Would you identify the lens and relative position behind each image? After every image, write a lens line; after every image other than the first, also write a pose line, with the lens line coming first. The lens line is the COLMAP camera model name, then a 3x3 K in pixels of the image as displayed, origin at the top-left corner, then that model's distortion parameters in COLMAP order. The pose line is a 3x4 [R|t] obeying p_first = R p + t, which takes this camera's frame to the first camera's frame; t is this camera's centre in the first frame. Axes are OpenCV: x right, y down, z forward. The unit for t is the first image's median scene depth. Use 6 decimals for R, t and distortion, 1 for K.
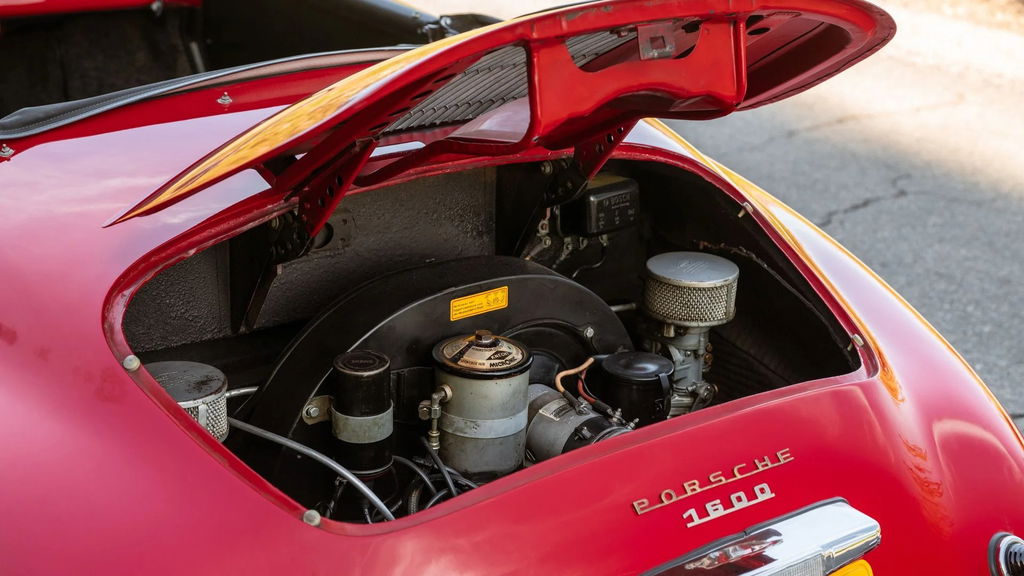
lens RADIAL K [[1556.6, 0, 512.0], [0, 1556.6, 288.0], [0, 0, 1]] dist [-0.001284, 0.007127]
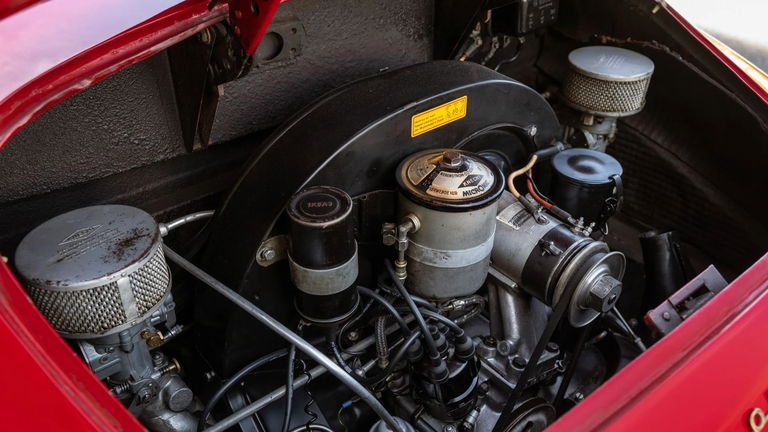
lens RADIAL K [[756.8, 0, 399.4], [0, 756.8, 238.3], [0, 0, 1]] dist [0.017474, 0.012362]
pose [[0.999512, -0.031248, 0.000111, -0.048421], [0.030351, 0.971647, 0.234478, -0.027002], [-0.007435, -0.234360, 0.972121, 0.536826]]
